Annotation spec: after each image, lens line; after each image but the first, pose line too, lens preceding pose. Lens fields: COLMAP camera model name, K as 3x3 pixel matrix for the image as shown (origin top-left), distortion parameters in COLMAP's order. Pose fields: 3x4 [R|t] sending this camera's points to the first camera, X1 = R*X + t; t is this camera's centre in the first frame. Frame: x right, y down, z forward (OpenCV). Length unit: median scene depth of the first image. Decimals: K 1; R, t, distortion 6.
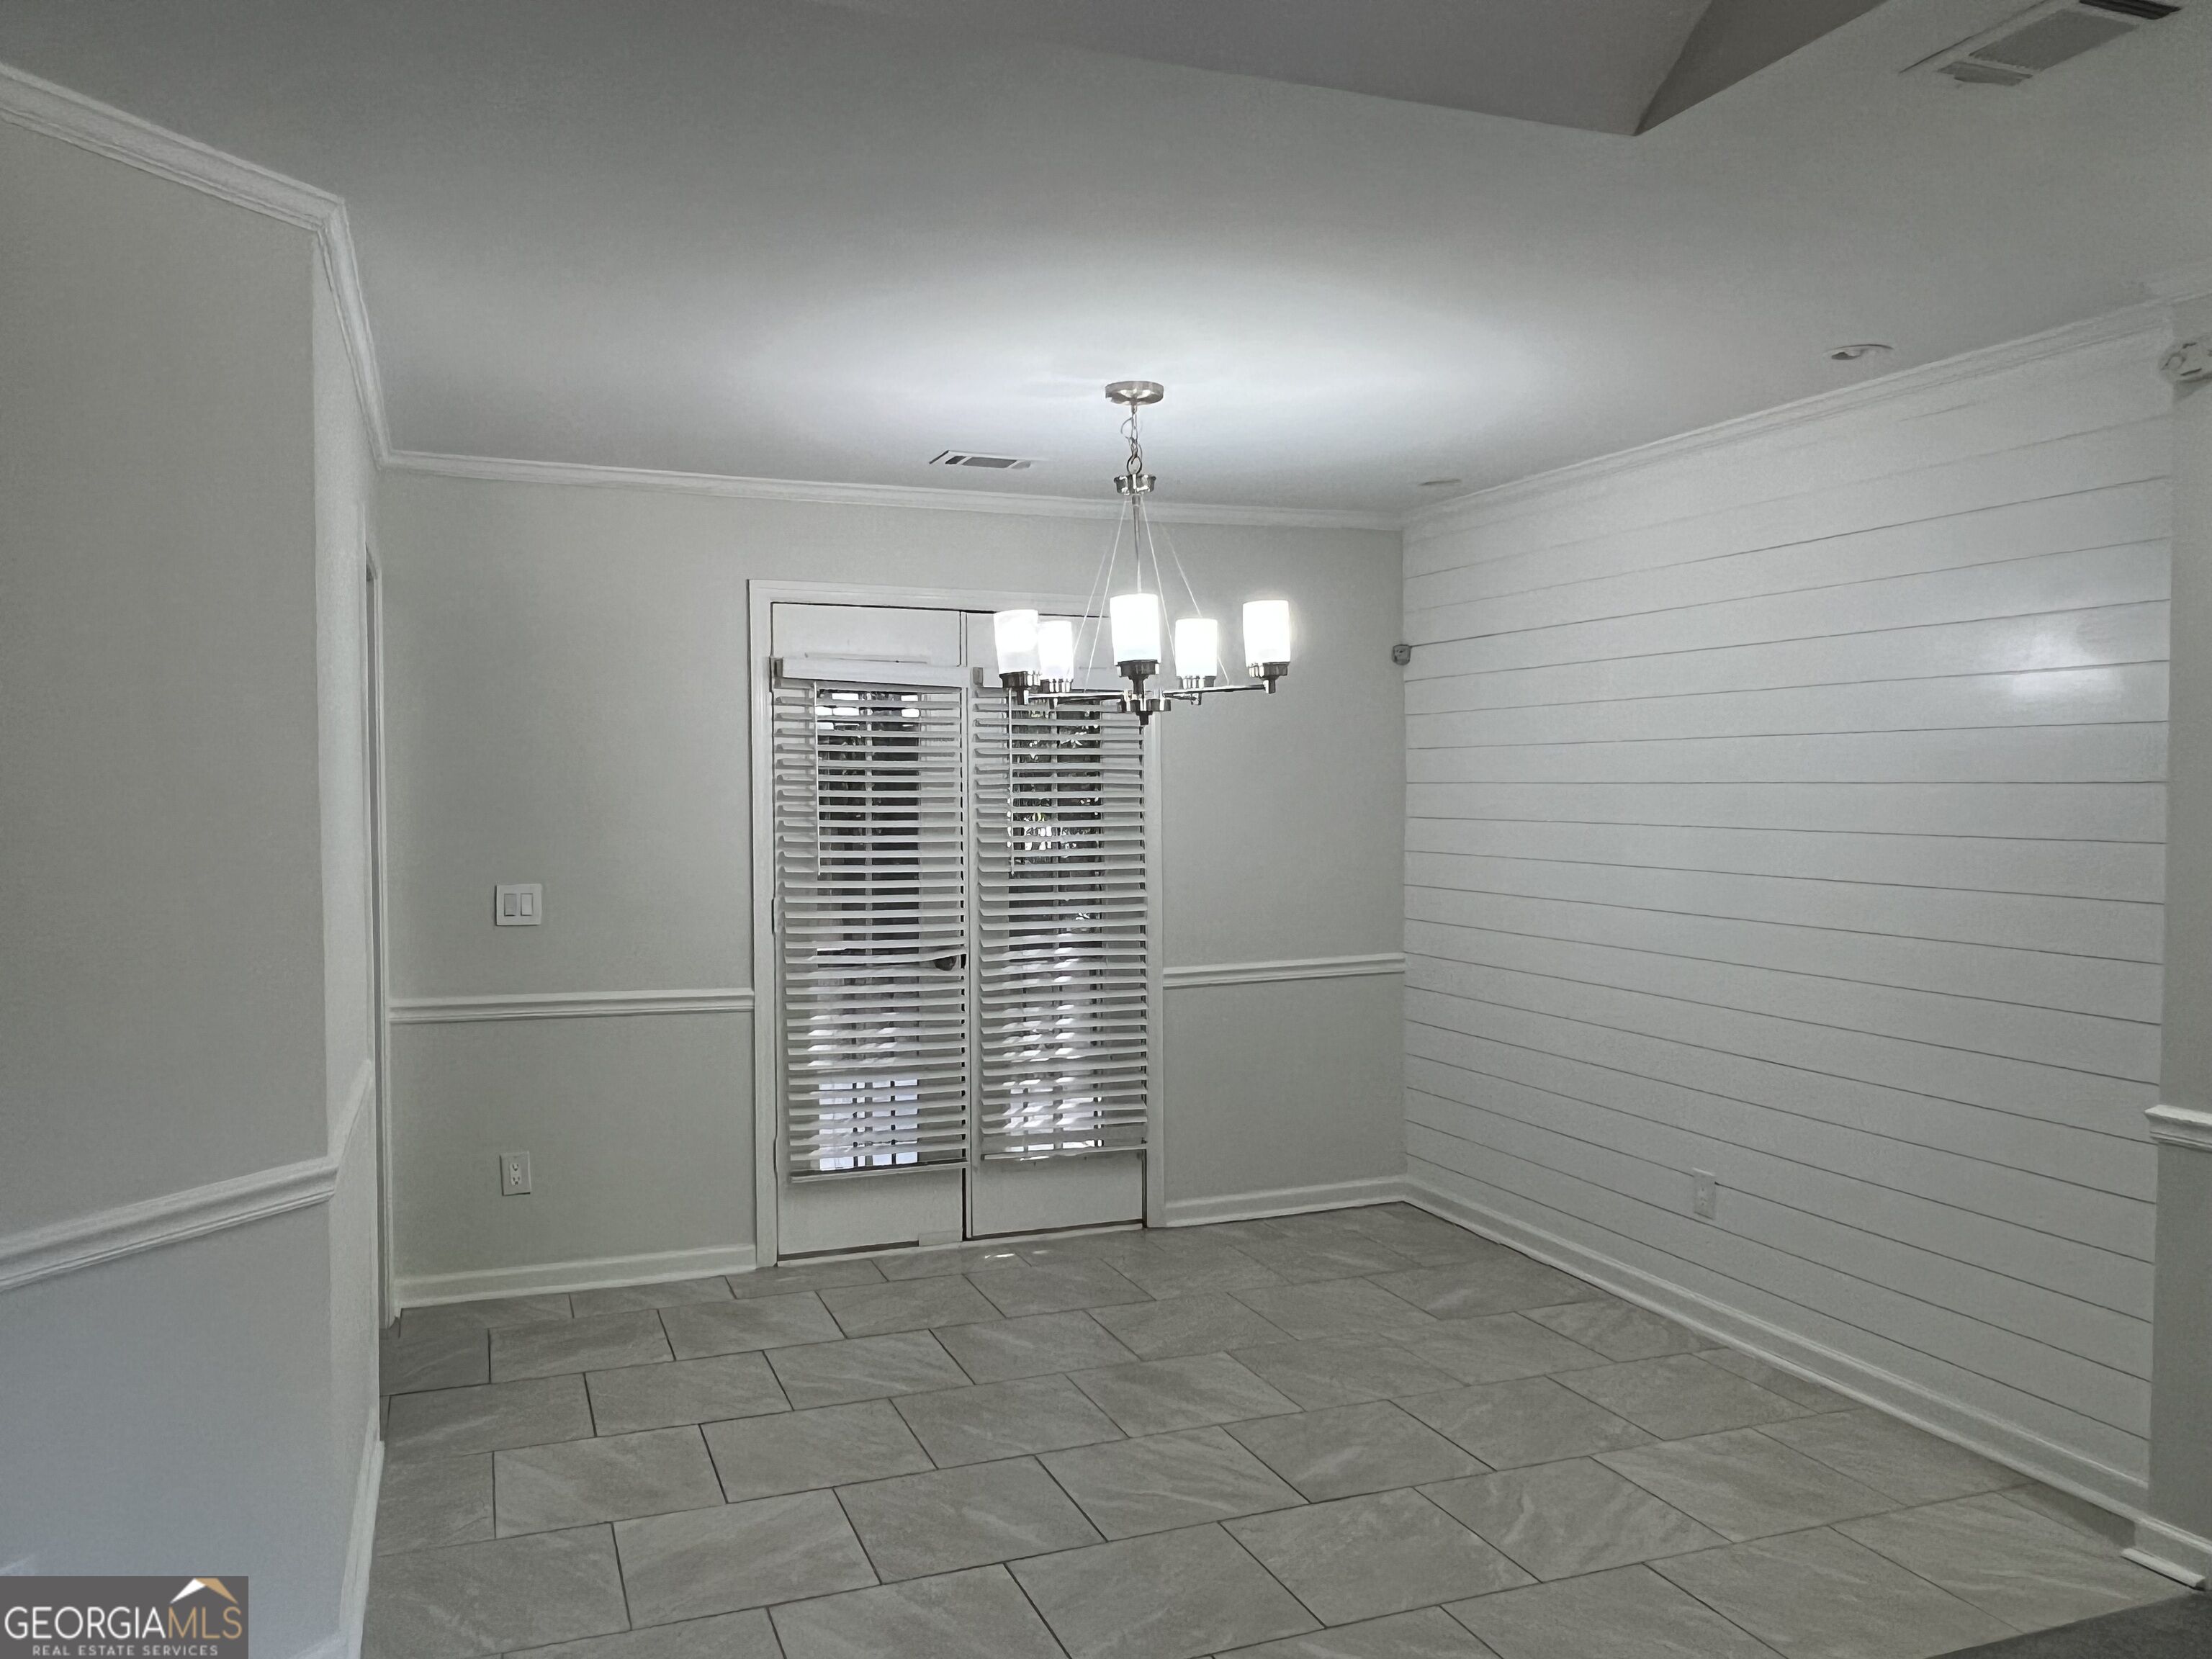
lens RADIAL K [[1617.6, 0, 1102.8], [0, 1617.6, 842.0], [0, 0, 1]] dist [-0.000737, -0.003205]
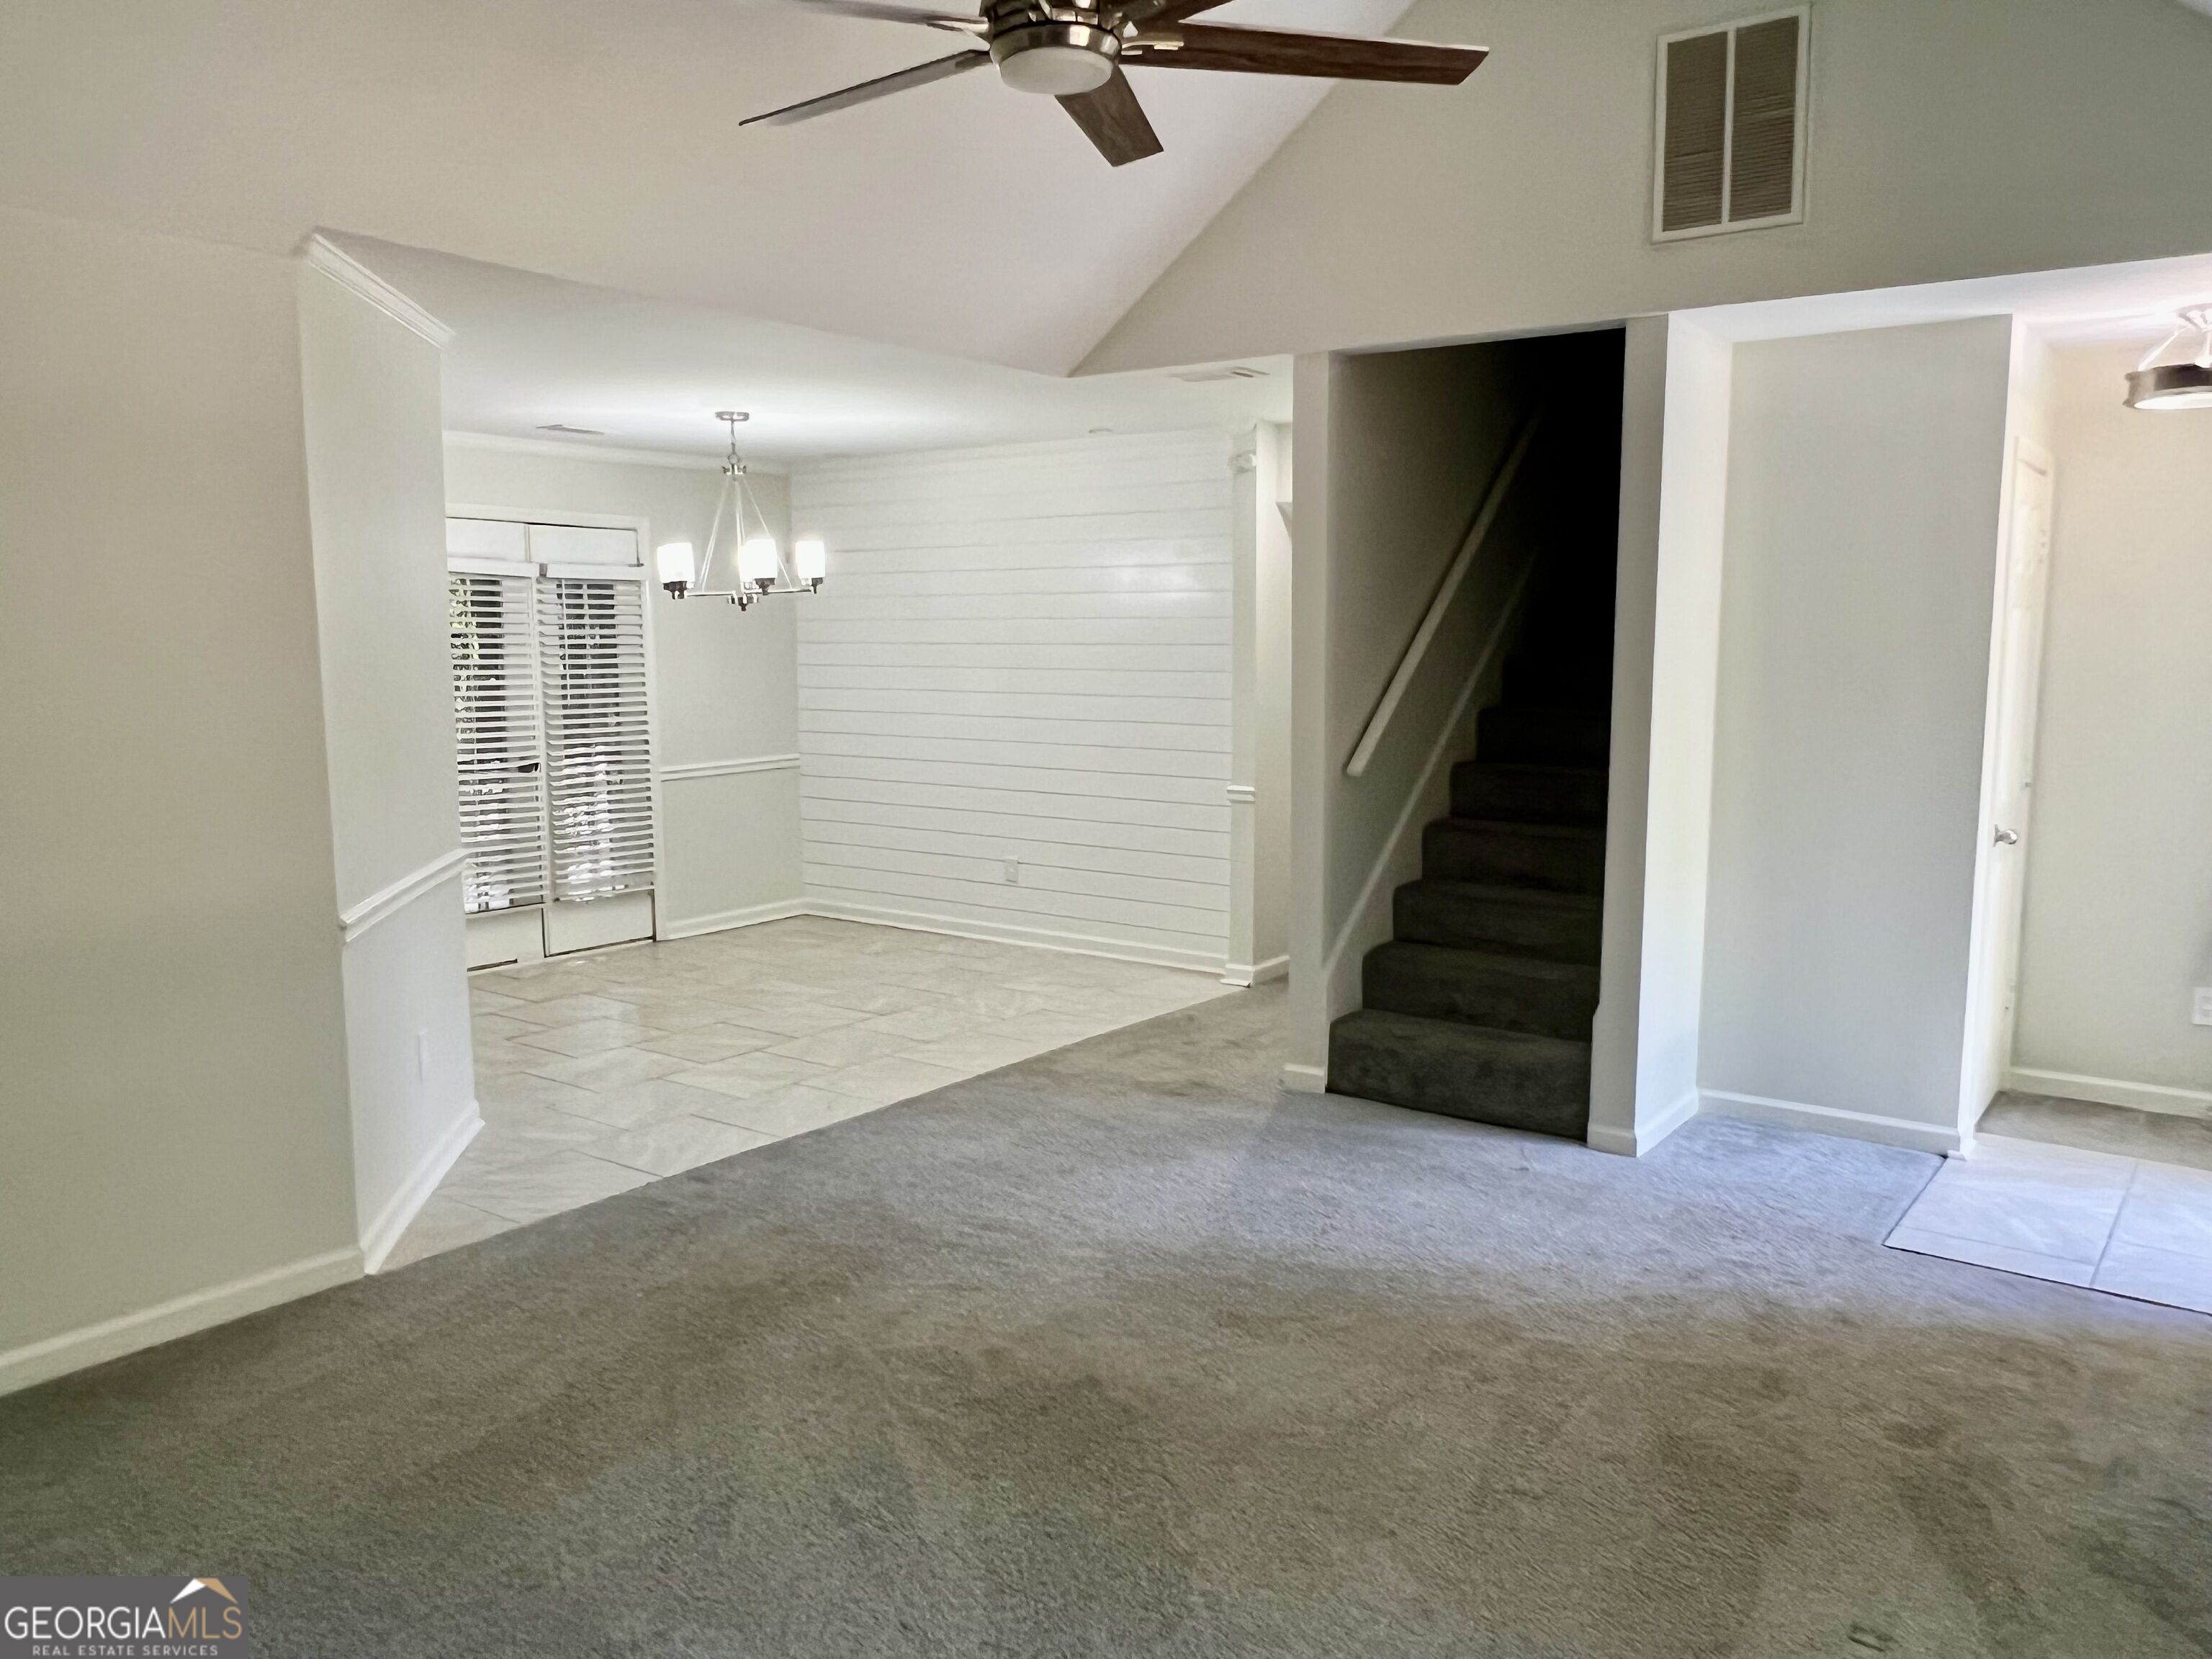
lens RADIAL K [[1617.6, 0, 1102.8], [0, 1617.6, 842.0], [0, 0, 1]] dist [-0.000737, -0.003205]
pose [[0.844428, -0.065969, 0.531591, -0.436003], [0.017231, 0.995219, 0.096132, 0.010146], [-0.535392, -0.072016, 0.841528, -0.504925]]
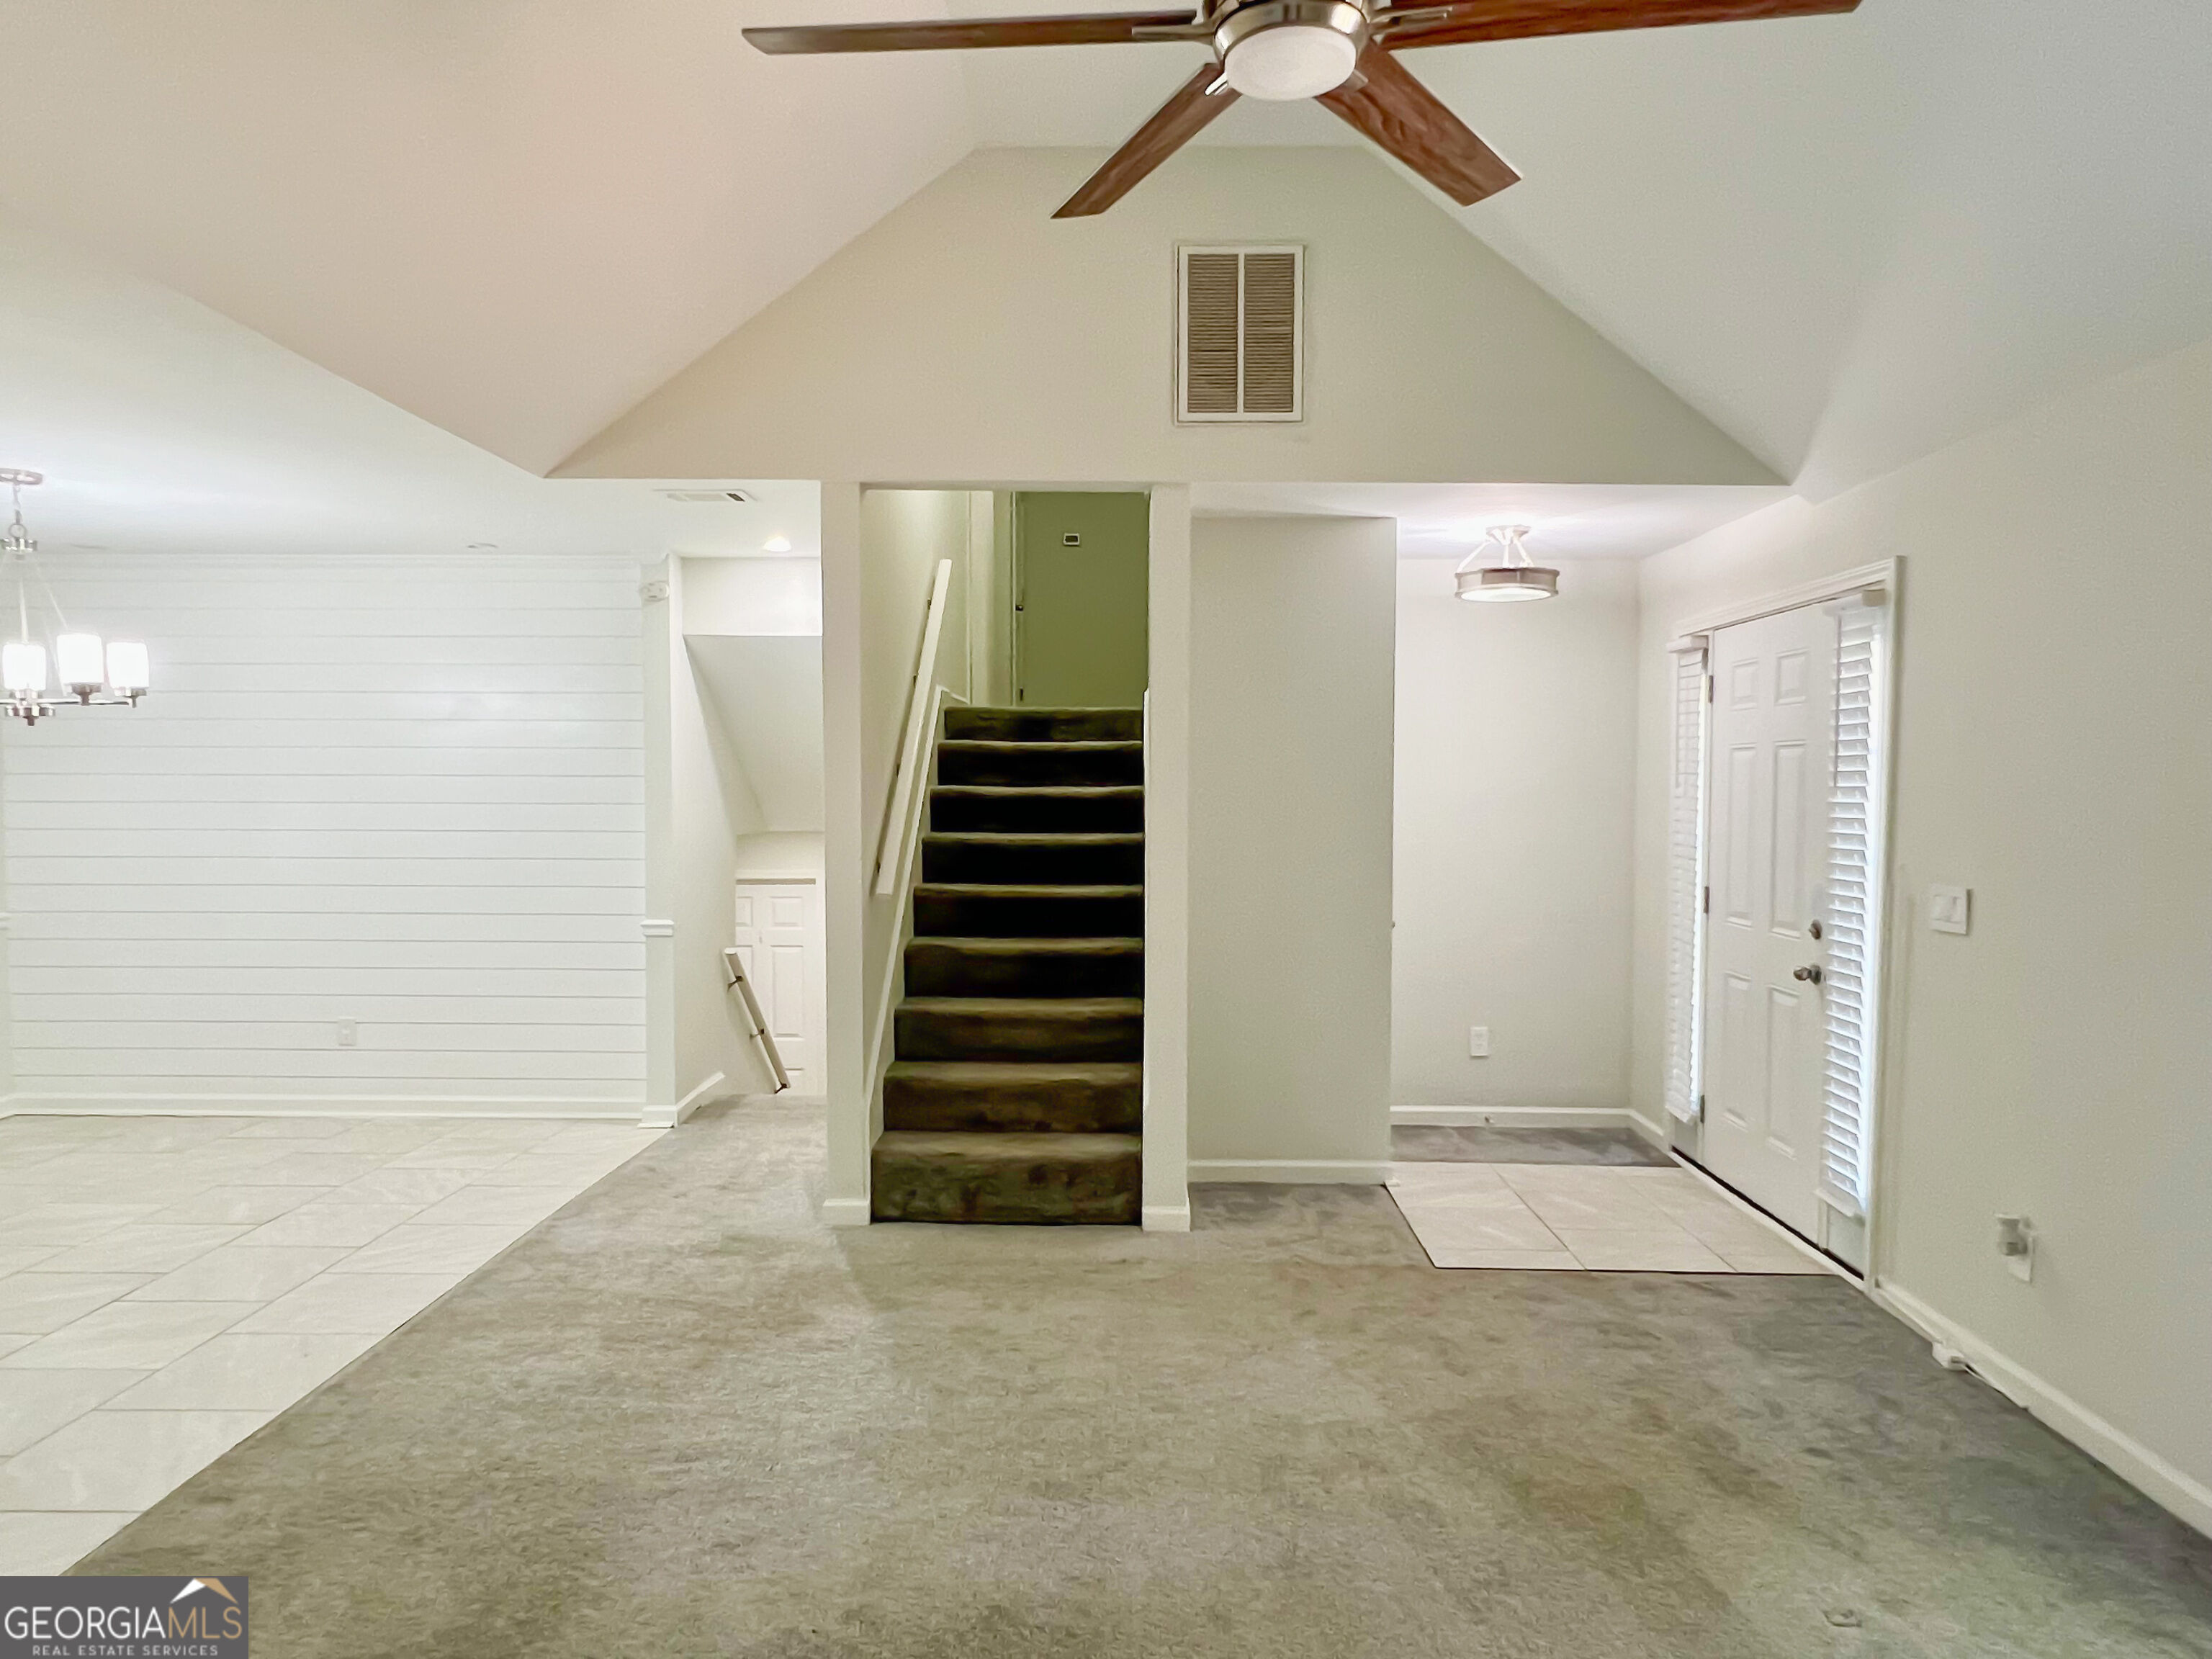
lens RADIAL K [[1395.3, 0, 1097.4], [0, 1395.3, 842.6], [0, 0, 1]] dist [-0.001004, -0.001410]
pose [[0.380733, -0.032422, 0.924116, -0.525963], [0.029165, 0.999309, 0.023044, 0.016958], [-0.924225, 0.018178, 0.381416, -0.186843]]
